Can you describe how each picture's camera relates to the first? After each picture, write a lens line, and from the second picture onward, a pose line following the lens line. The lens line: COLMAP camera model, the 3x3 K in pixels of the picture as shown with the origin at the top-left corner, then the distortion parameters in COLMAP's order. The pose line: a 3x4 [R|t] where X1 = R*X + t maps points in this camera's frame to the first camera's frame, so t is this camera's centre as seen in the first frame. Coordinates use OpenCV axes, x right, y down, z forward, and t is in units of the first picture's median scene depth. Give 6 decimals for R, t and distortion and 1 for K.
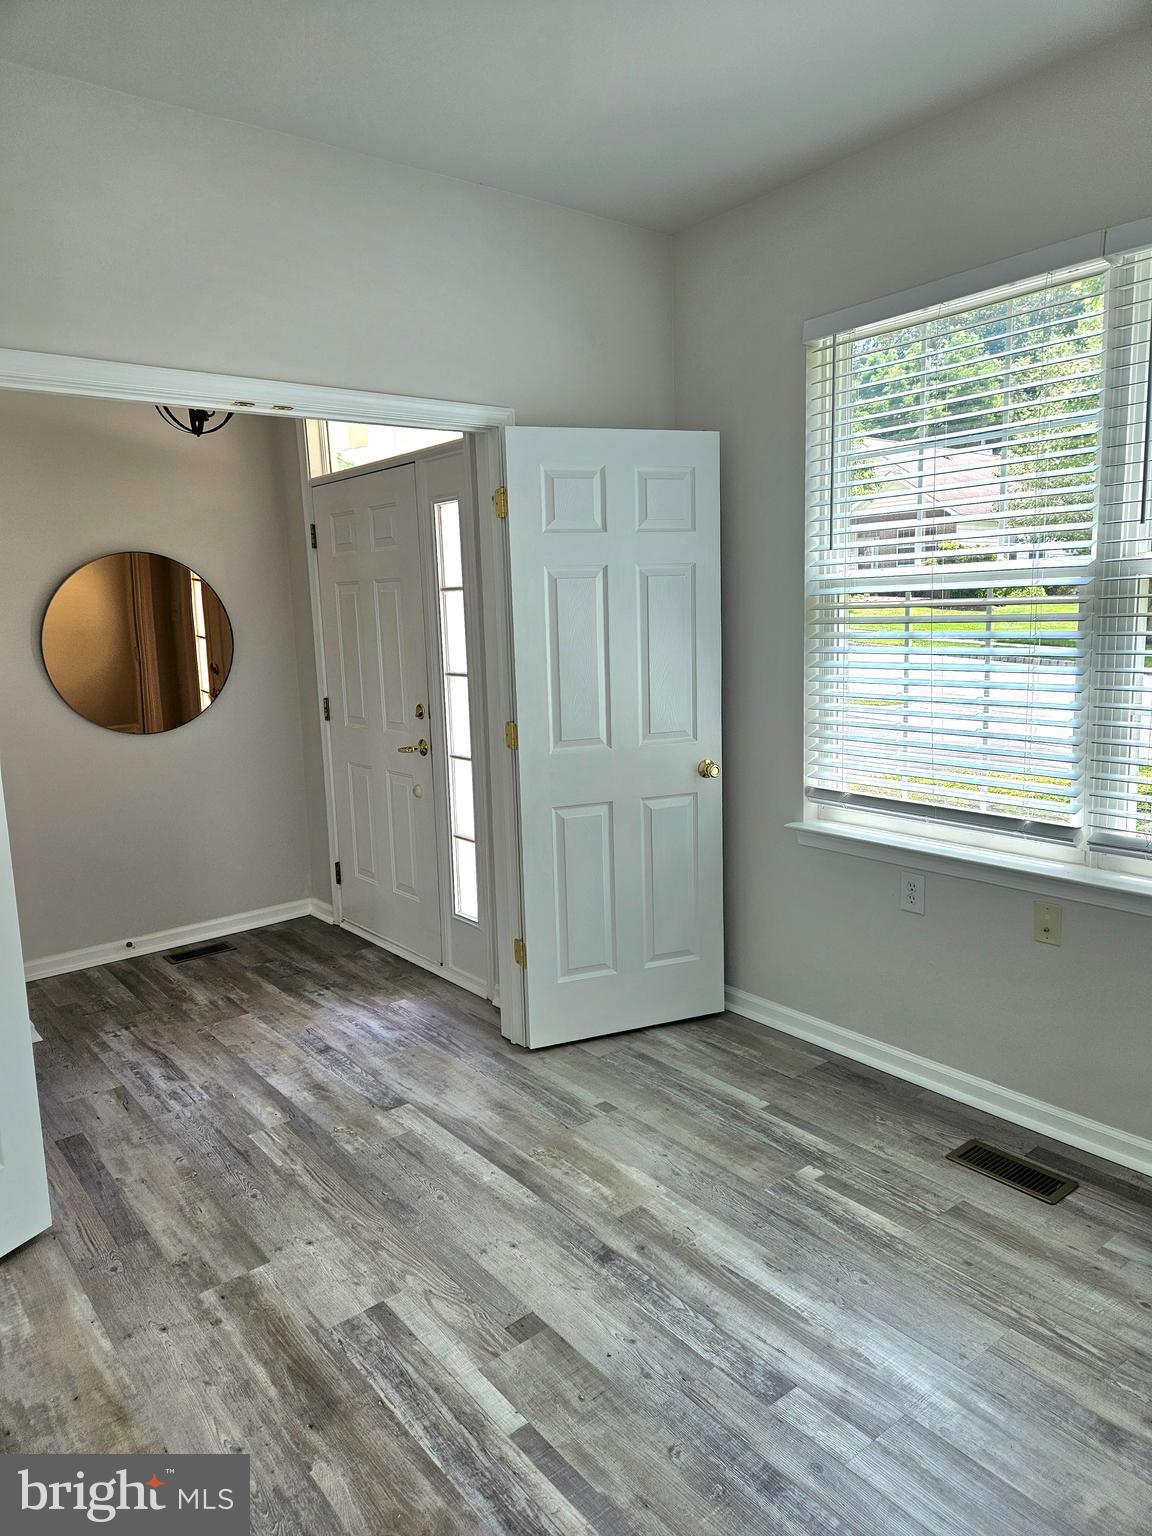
lens RADIAL K [[1034.4, 0, 549.7], [0, 1034.4, 761.8], [0, 0, 1]] dist [0.087850, -0.071857]
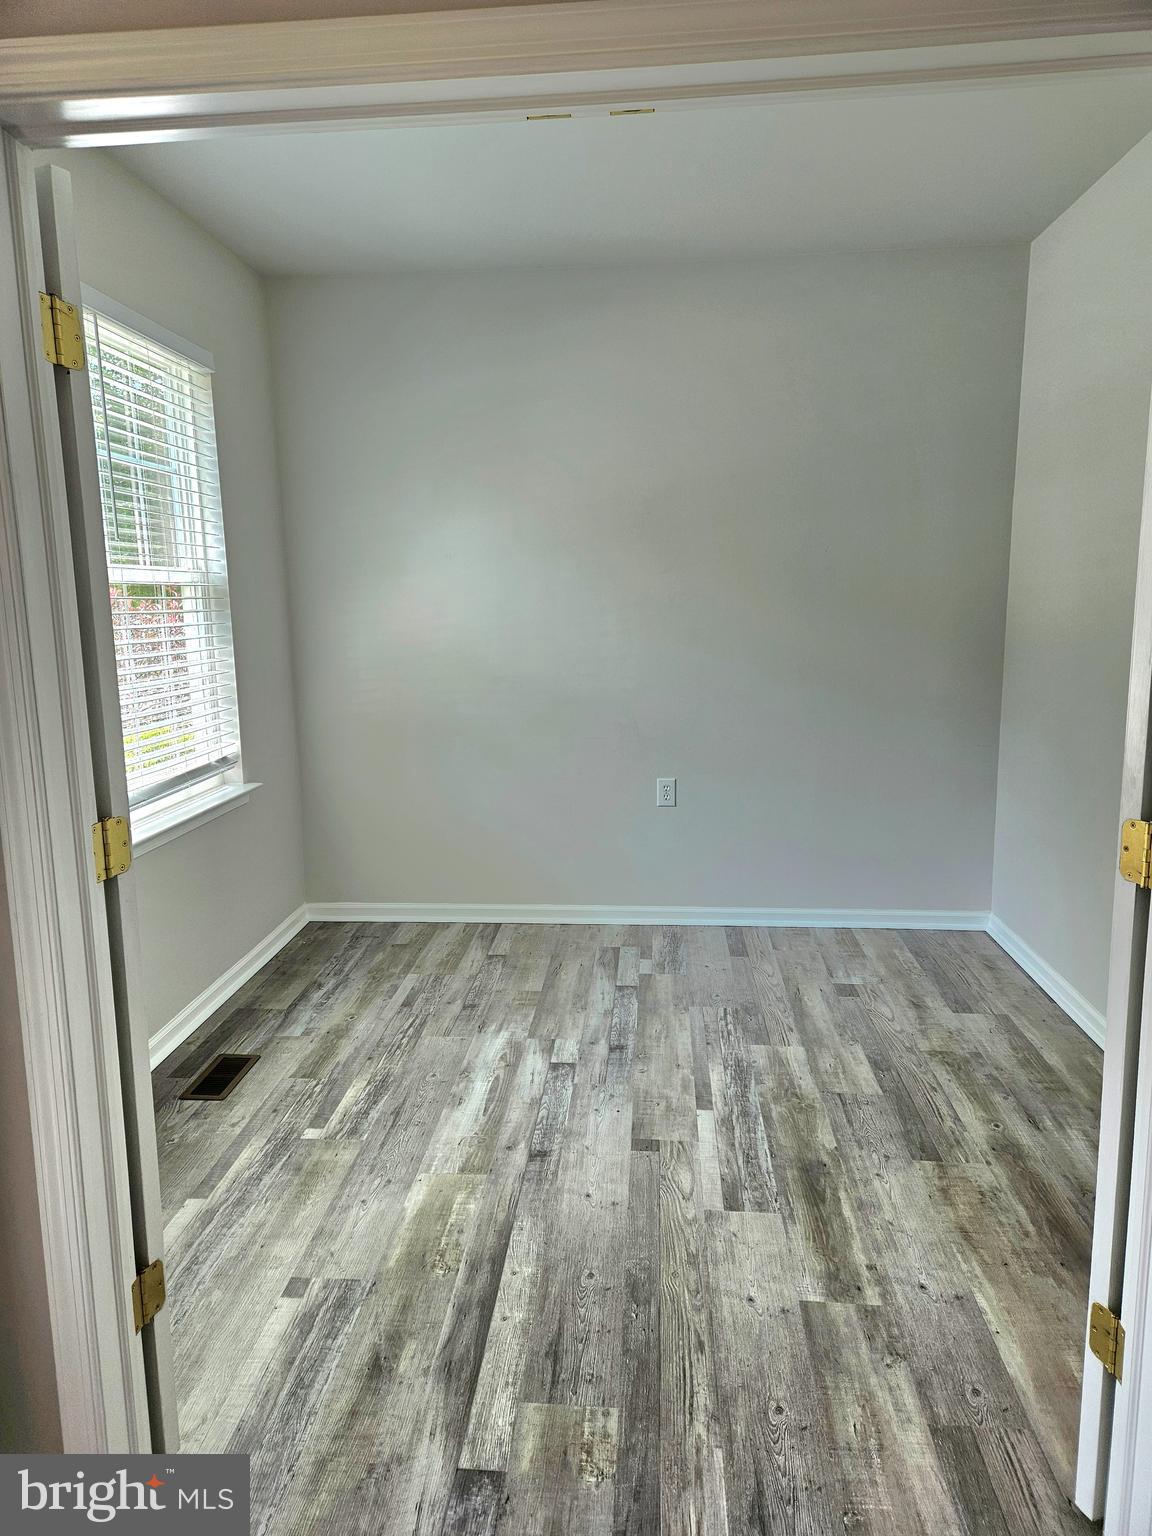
lens RADIAL K [[1034.4, 0, 549.7], [0, 1034.4, 761.8], [0, 0, 1]] dist [0.087850, -0.071857]
pose [[-0.730659, -0.059915, 0.680108, -0.735322], [0.146744, 0.959079, 0.242143, -0.222621], [-0.666786, 0.276725, -0.691968, 1.739185]]
